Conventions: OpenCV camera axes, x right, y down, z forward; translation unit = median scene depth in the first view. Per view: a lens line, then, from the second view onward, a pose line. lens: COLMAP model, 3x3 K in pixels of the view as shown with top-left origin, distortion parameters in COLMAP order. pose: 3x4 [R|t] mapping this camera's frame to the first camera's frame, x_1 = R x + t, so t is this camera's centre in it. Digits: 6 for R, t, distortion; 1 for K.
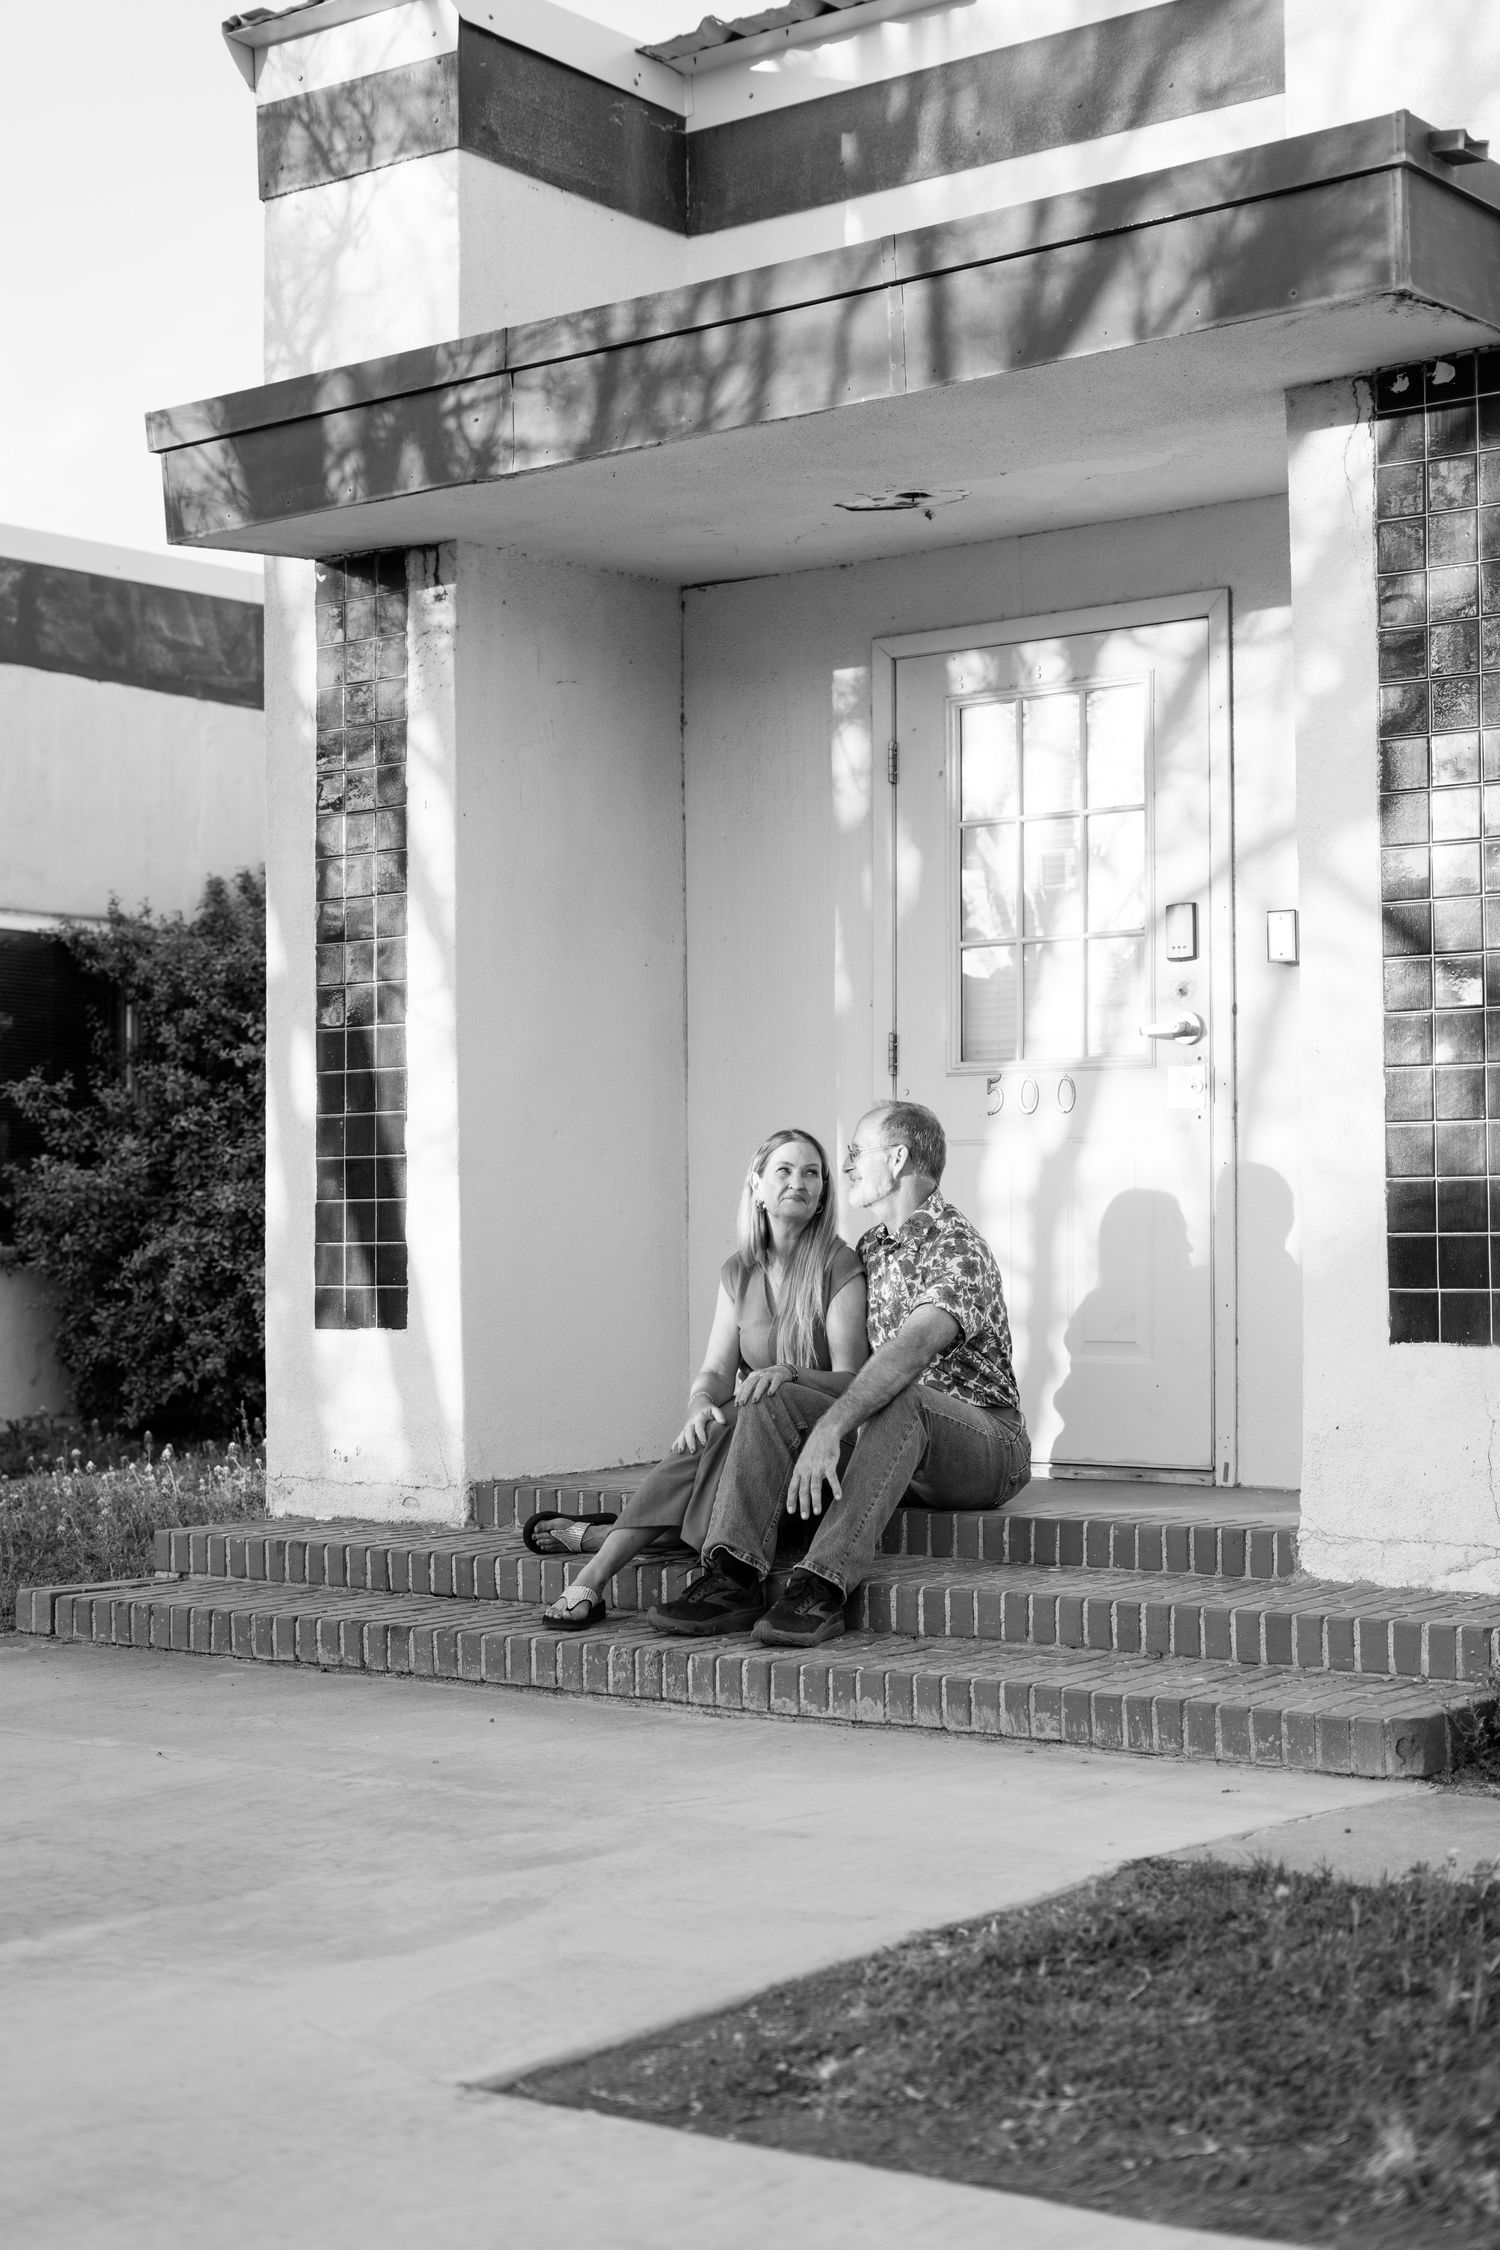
lens RADIAL K [[3182.1, 0, 750.0], [0, 3182.1, 1125.0], [0, 0, 1]] dist [0.009710, -0.004596]
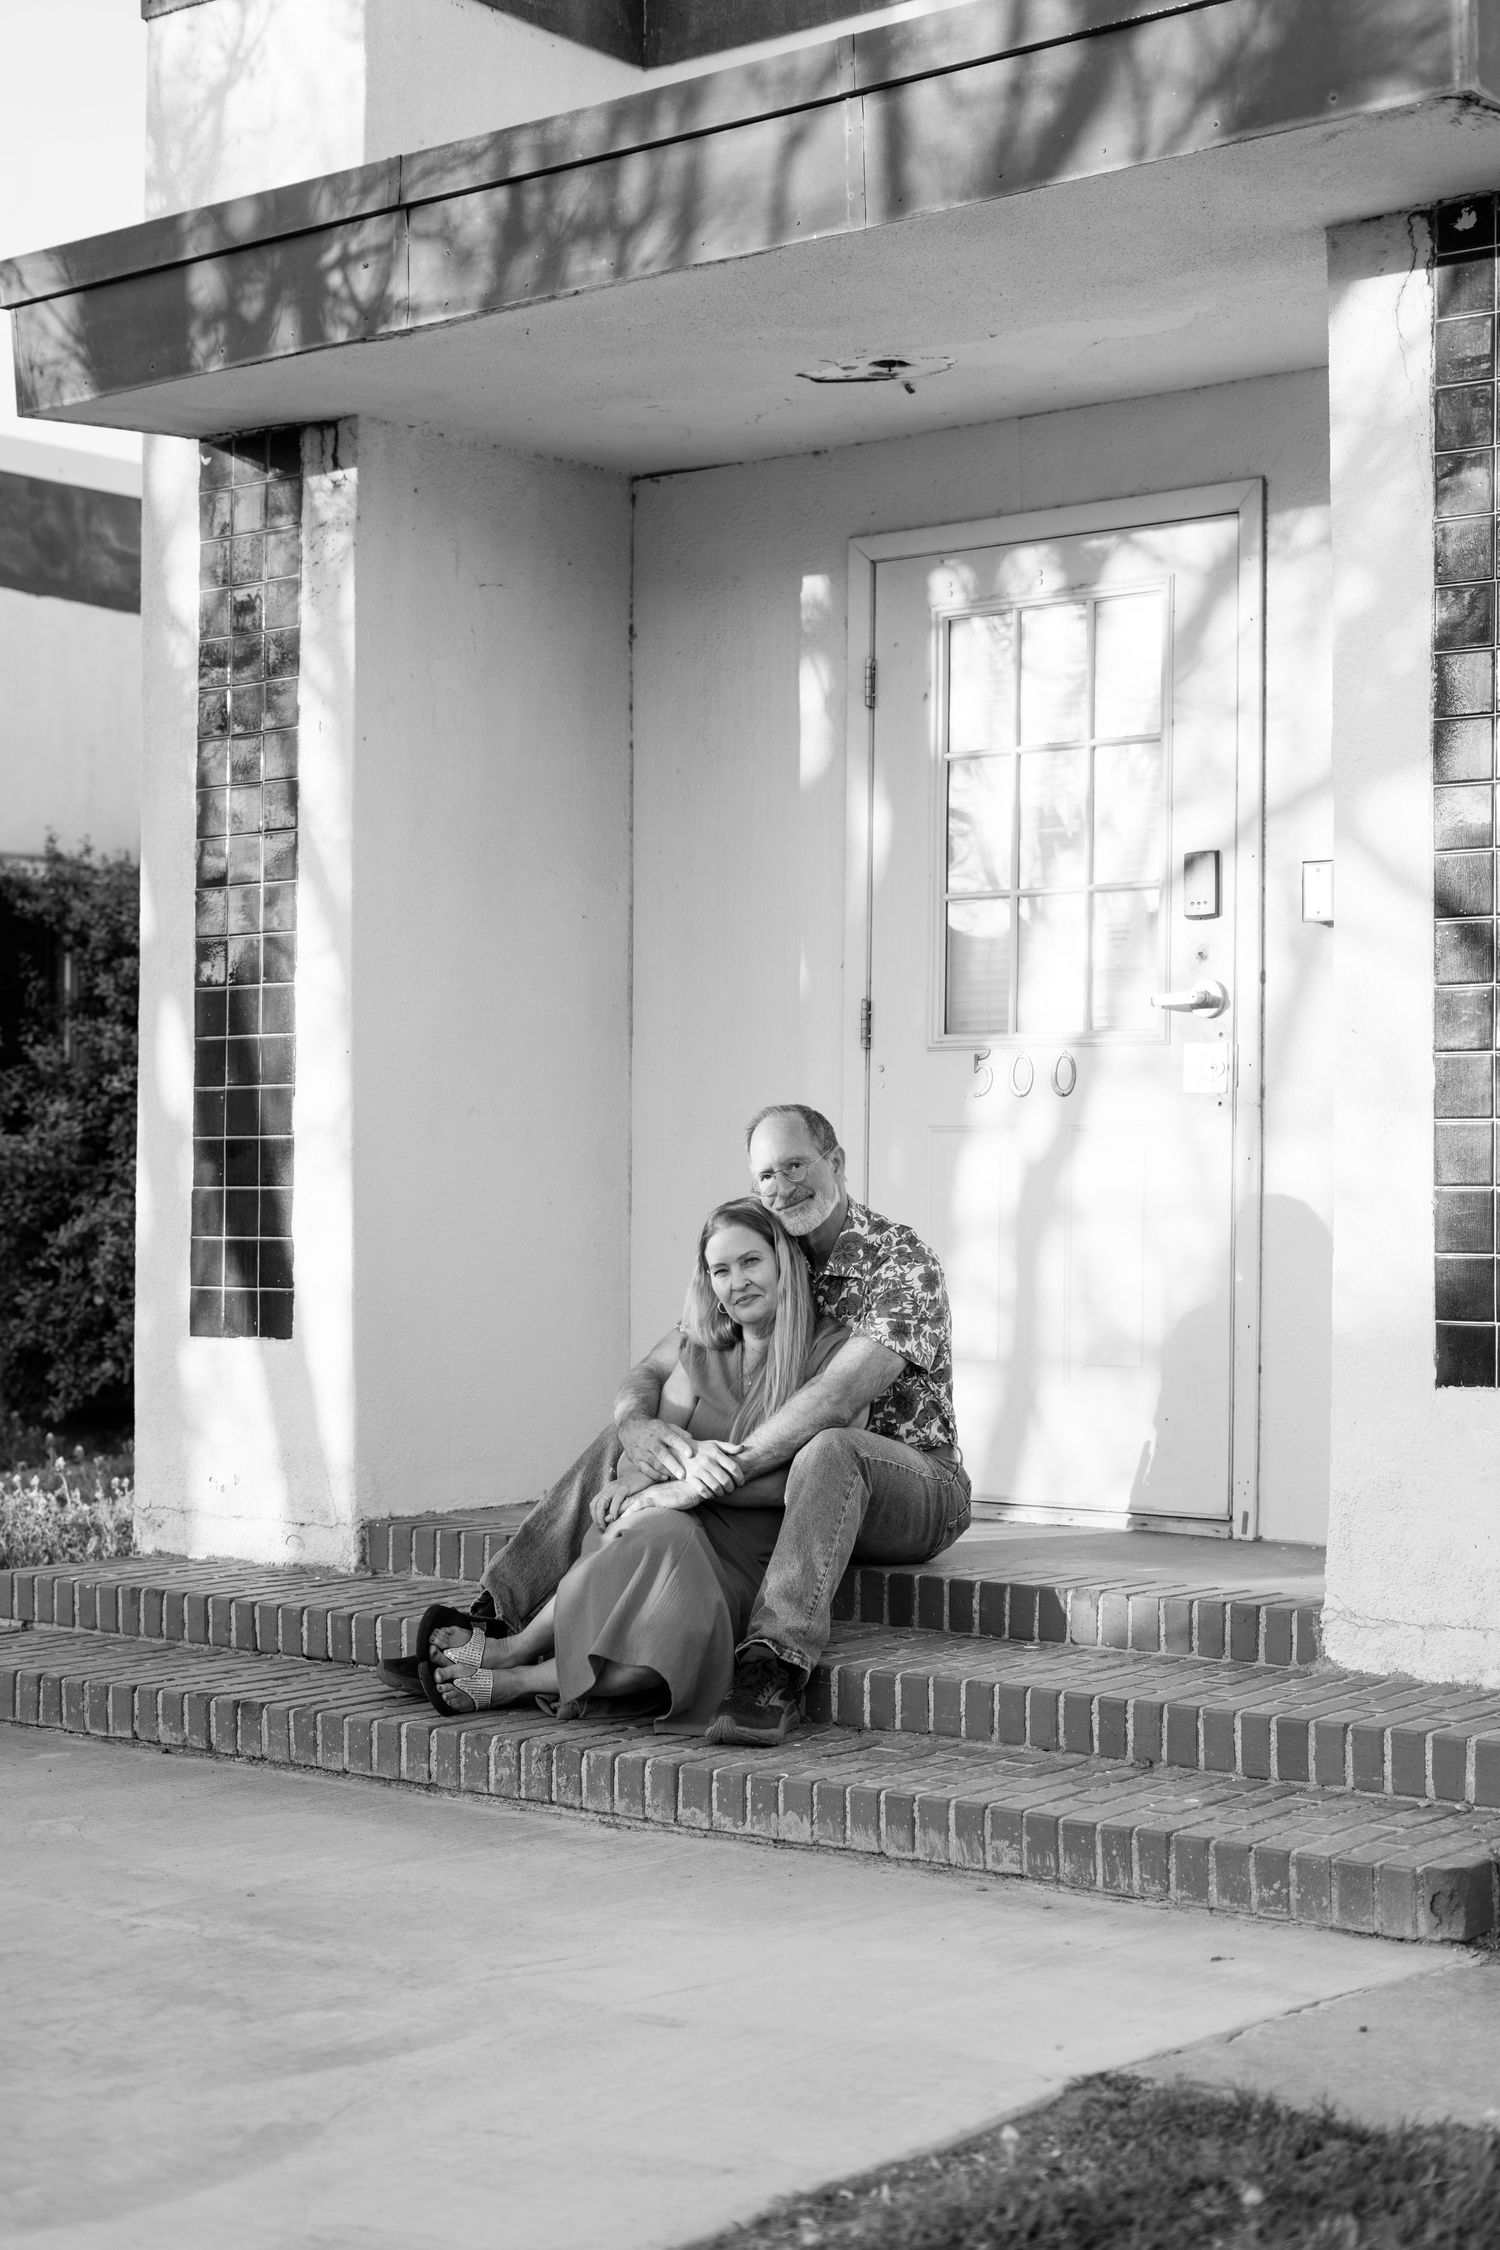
lens RADIAL K [[3307.0, 0, 757.0], [0, 3307.0, 1133.3], [0, 0, 1]] dist [0.002730, 0.022624]
pose [[0.999851, 0.011535, -0.012806, 0.032702], [-0.011331, 0.999809, 0.015953, -0.008095], [0.012988, -0.015805, 0.999791, 0.131229]]
